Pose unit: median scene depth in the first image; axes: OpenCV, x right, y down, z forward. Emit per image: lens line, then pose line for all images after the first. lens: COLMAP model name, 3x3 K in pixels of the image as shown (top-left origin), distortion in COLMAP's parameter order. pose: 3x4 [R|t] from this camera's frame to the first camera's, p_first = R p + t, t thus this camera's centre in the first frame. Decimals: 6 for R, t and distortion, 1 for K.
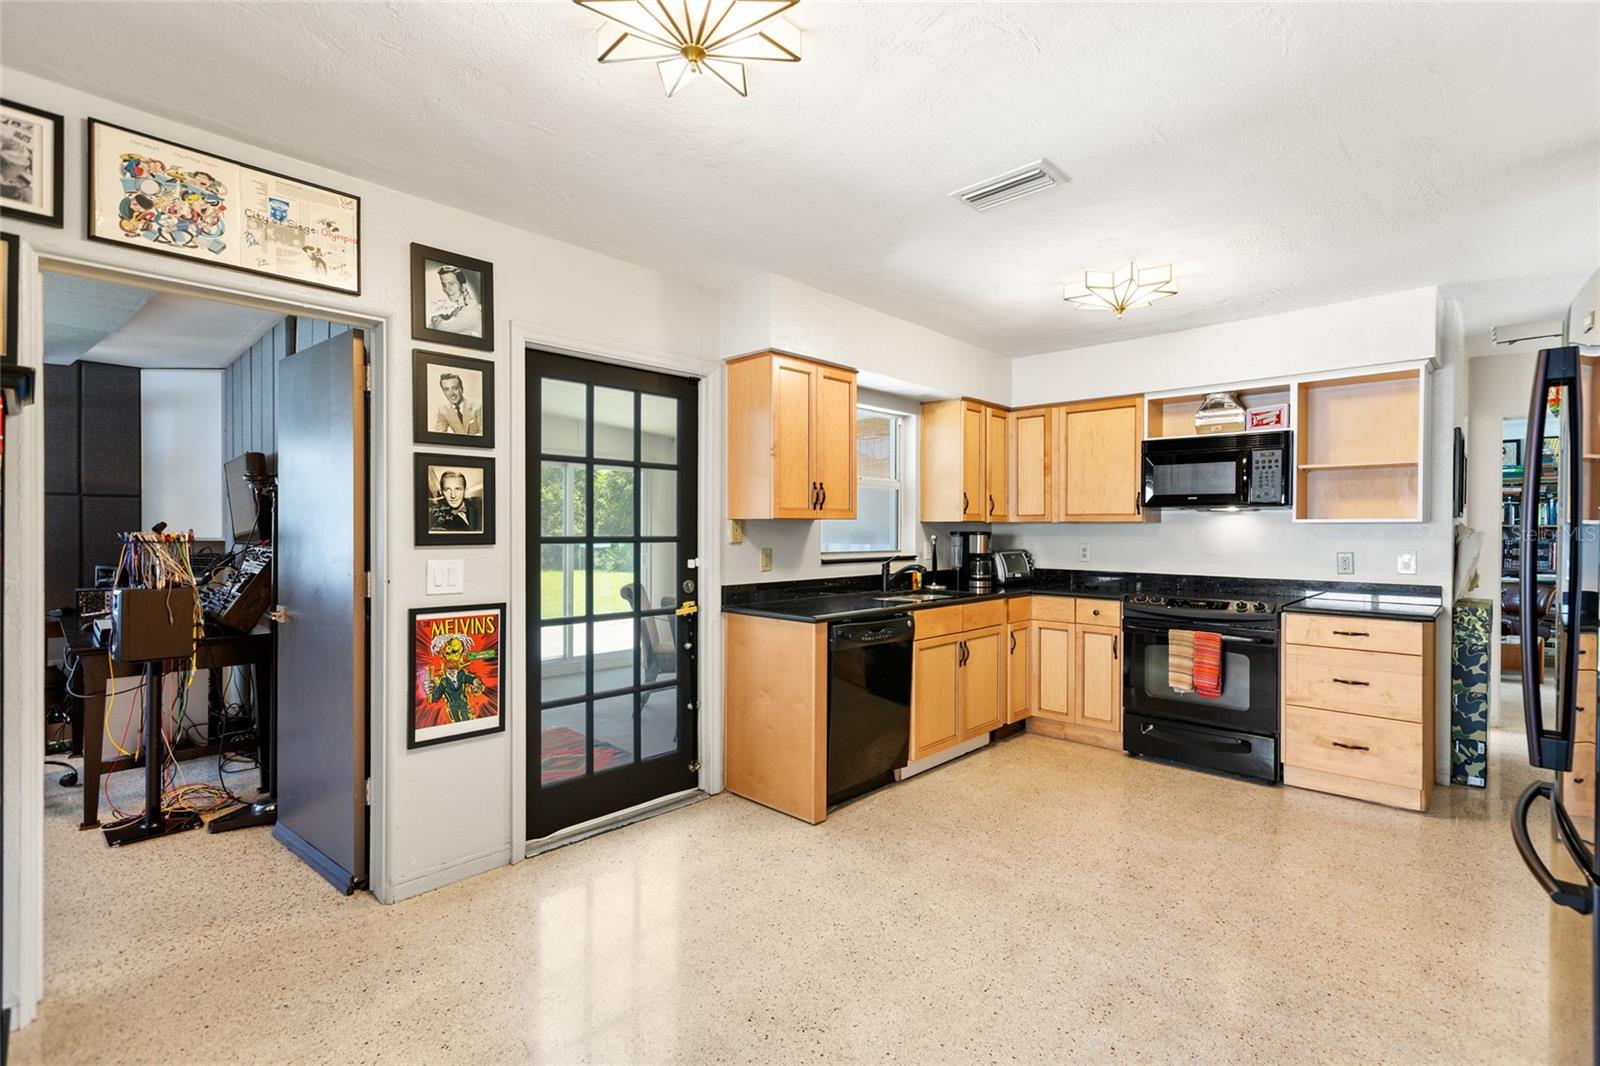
lens RADIAL K [[719.3, 0, 812.5], [0, 719.3, 531.4], [0, 0, 1]] dist [0.005593, -0.001191]
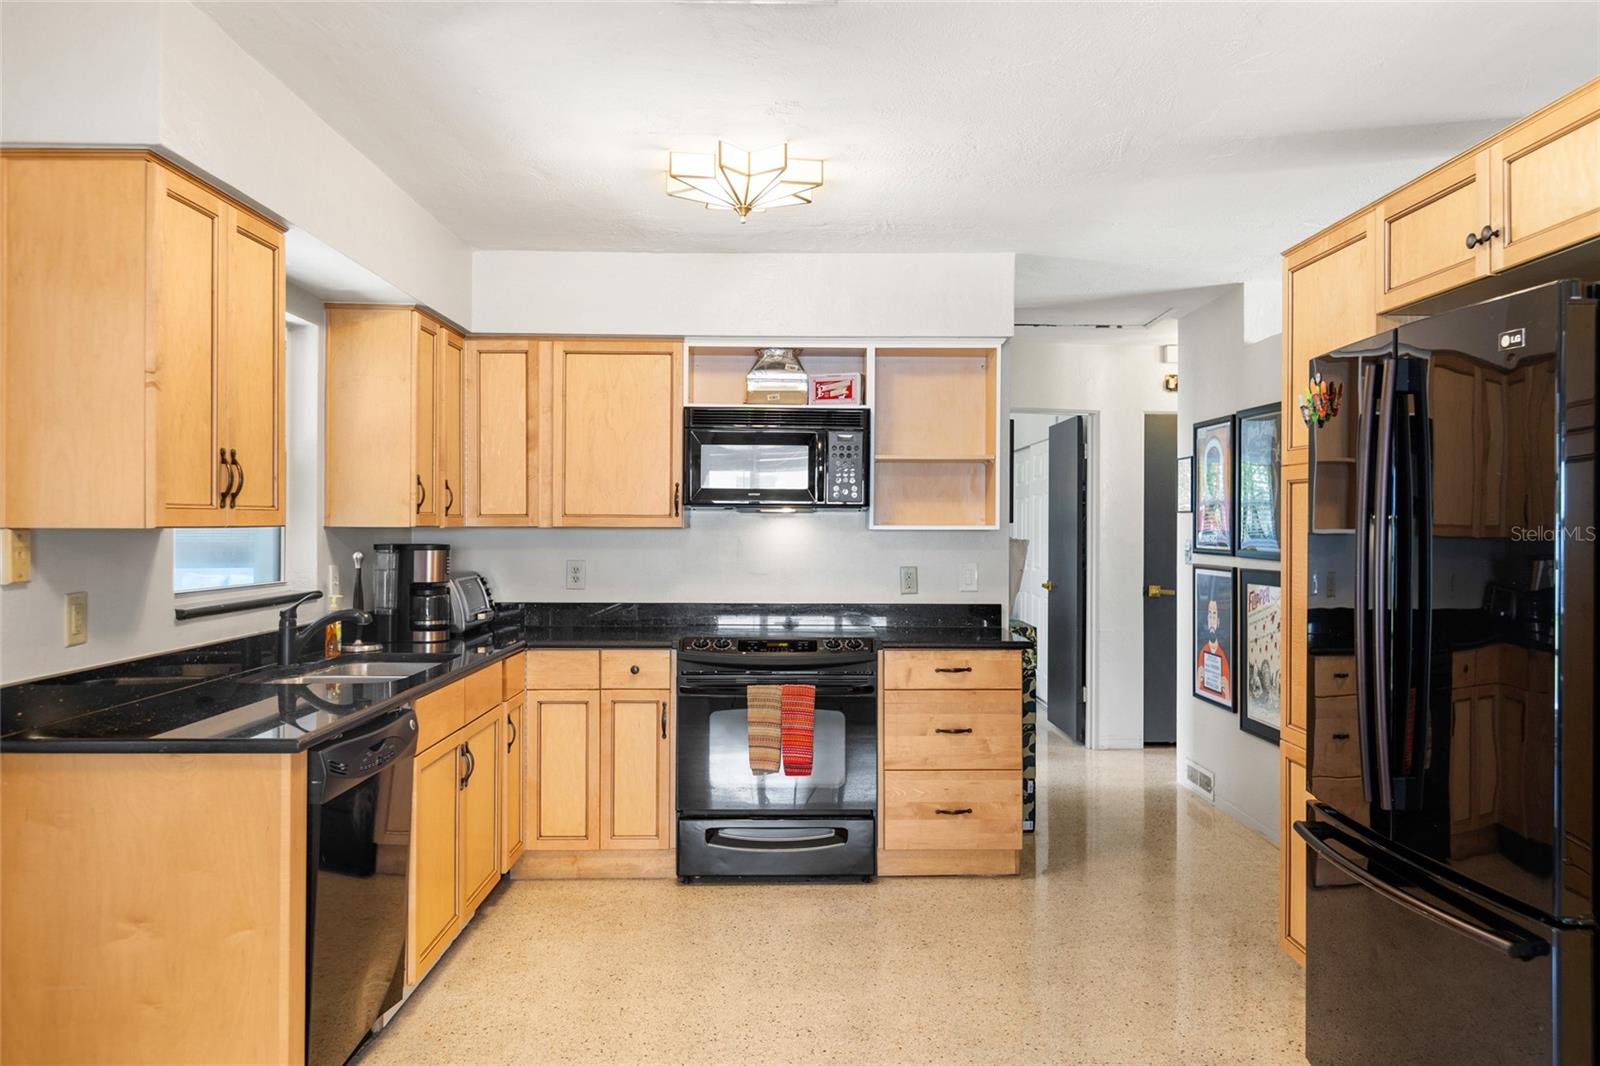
lens RADIAL K [[1130.7, 0, 796.2], [0, 1130.7, 519.1], [0, 0, 1]] dist [0.015793, -0.016143]
pose [[0.720600, 0.002969, 0.693344, -0.222415], [0.002797, 0.999970, -0.007189, -0.015080], [-0.693345, 0.007120, 0.720571, 0.193285]]
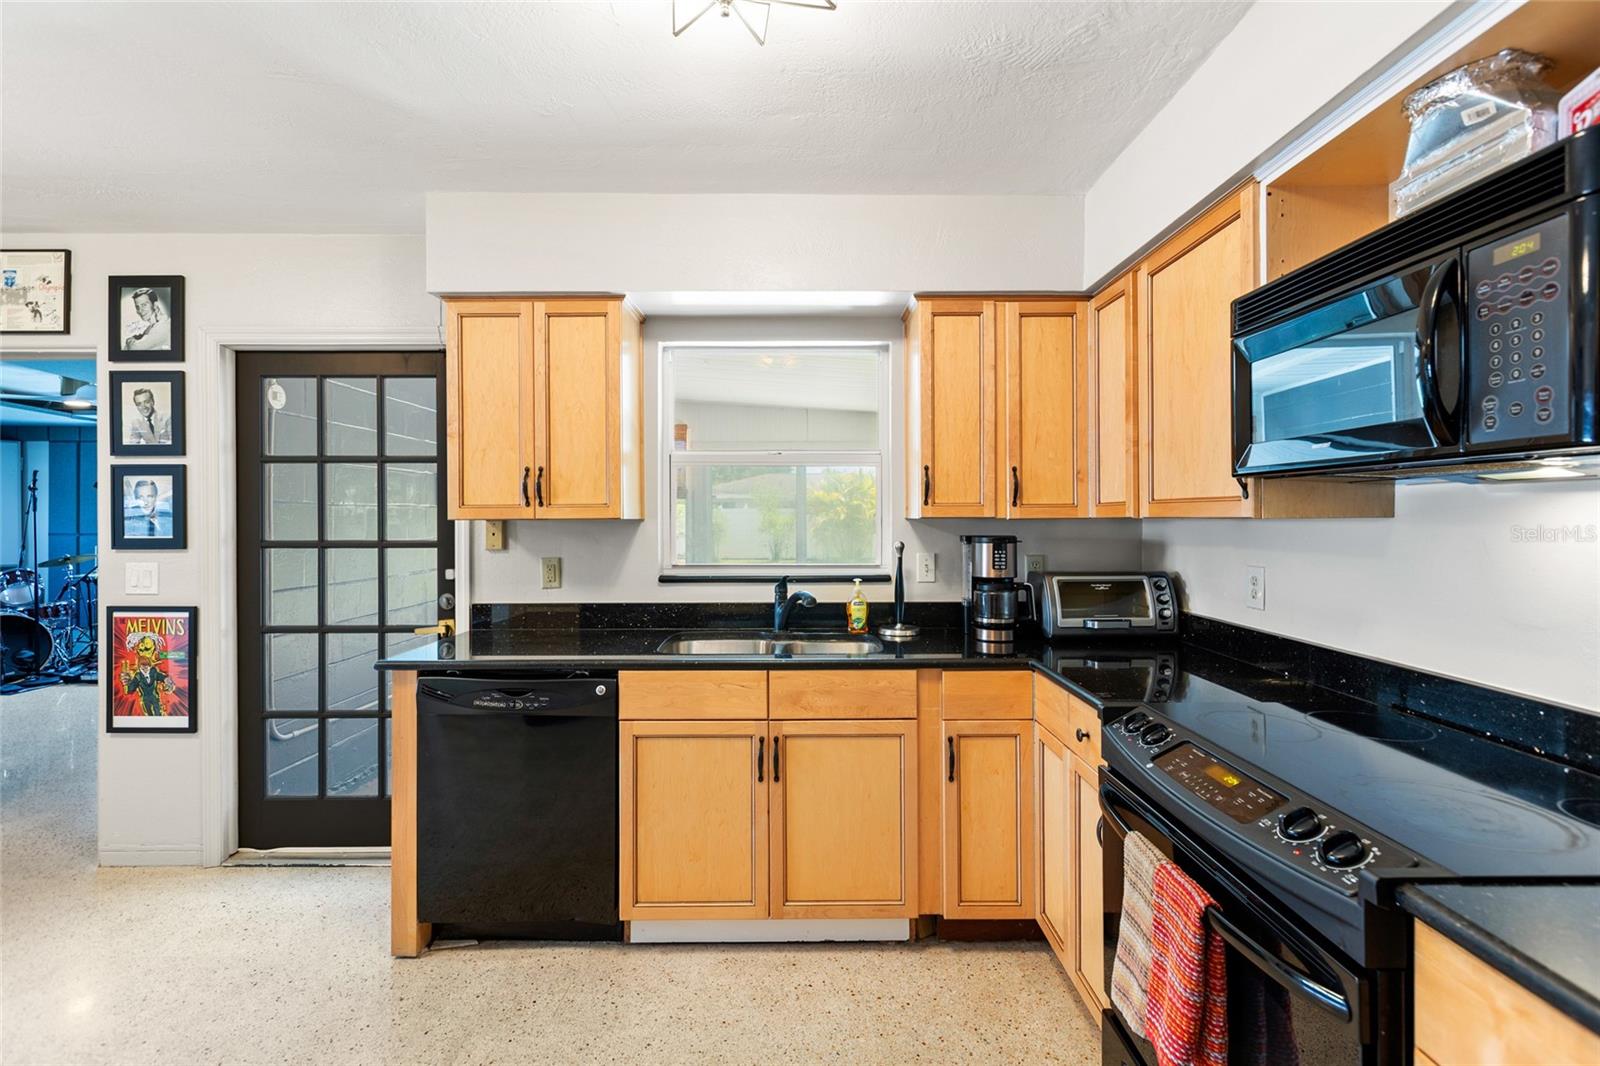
lens RADIAL K [[719.3, 0, 801.6], [0, 719.3, 521.9], [0, 0, 1]] dist [0.005593, -0.001191]
pose [[0.693749, -0.002384, -0.720213, 0.646915], [0.001287, 0.999997, -0.002071, -0.012292], [0.720216, 0.000510, 0.693750, 0.654996]]
